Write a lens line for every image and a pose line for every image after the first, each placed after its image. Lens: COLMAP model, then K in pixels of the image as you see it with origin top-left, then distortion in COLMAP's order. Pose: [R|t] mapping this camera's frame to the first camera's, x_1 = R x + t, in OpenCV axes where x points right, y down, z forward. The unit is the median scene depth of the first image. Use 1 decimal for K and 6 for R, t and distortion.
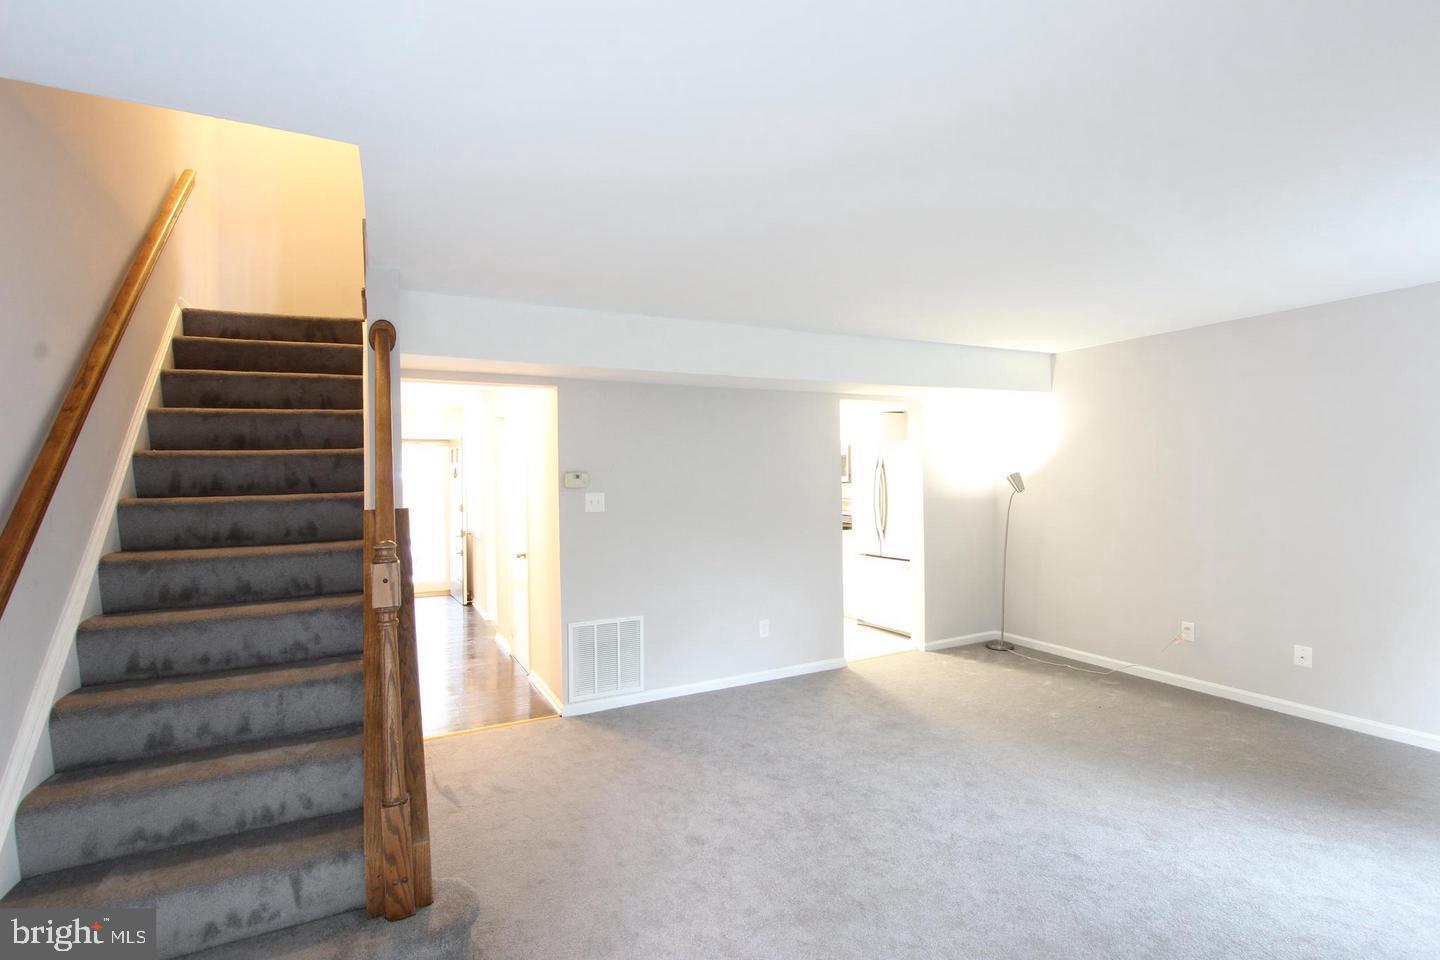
lens RADIAL K [[665.4, 0, 726.2], [0, 665.4, 481.9], [0, 0, 1]] dist [-0.012746, 0.000043]
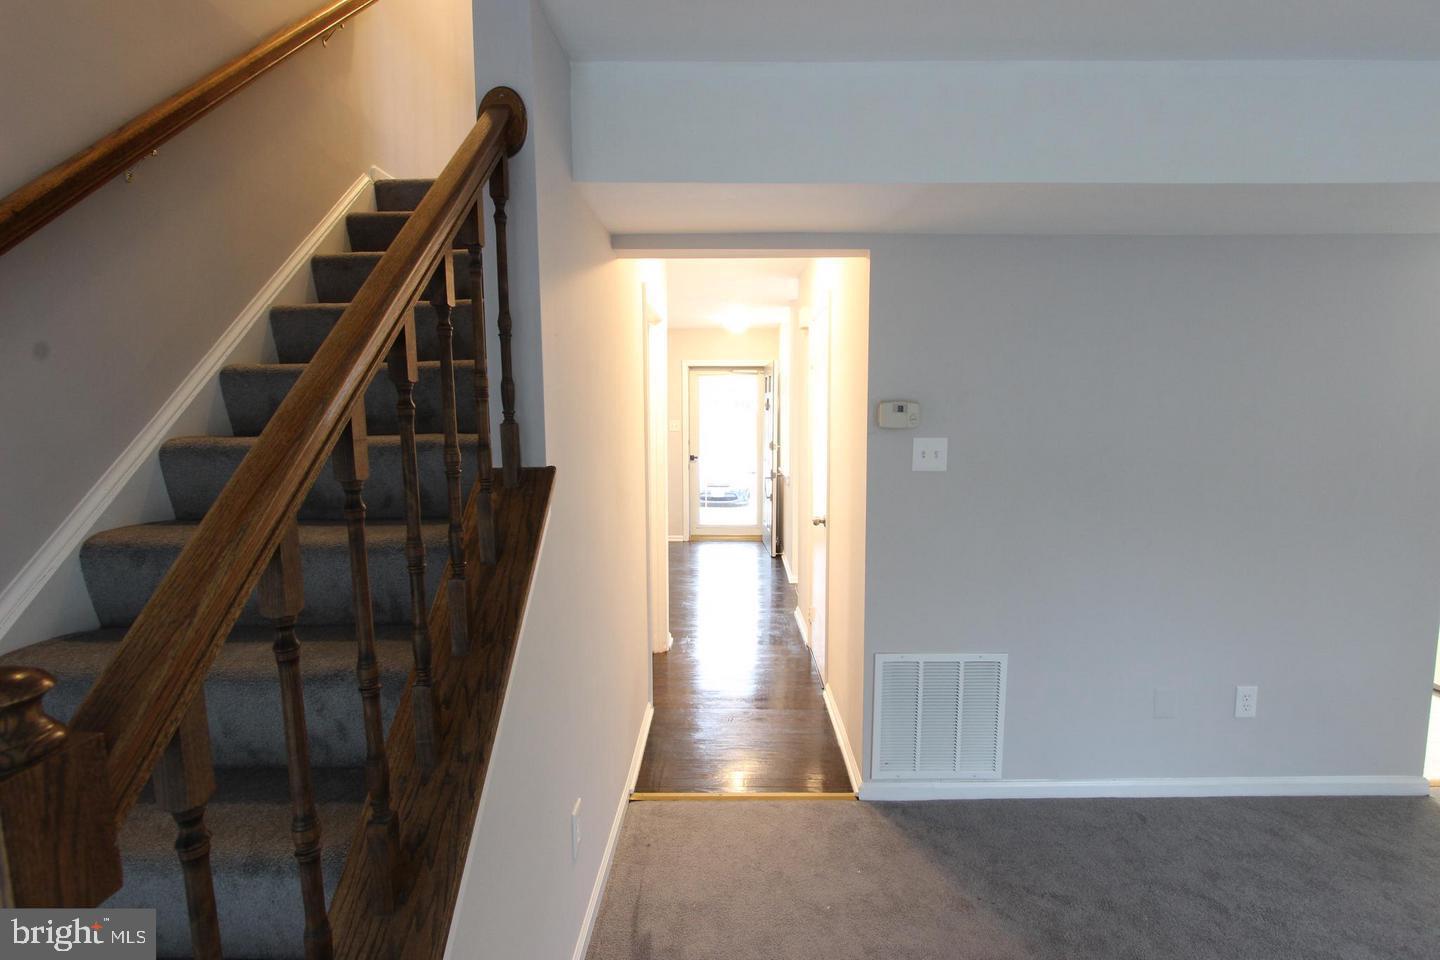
lens RADIAL K [[665.4, 0, 726.2], [0, 665.4, 481.9], [0, 0, 1]] dist [-0.012746, 0.000043]
pose [[0.879393, 0.058253, -0.472519, -0.079467], [-0.011016, 0.994710, 0.102128, -0.002225], [0.475969, -0.084606, 0.875383, 0.412403]]
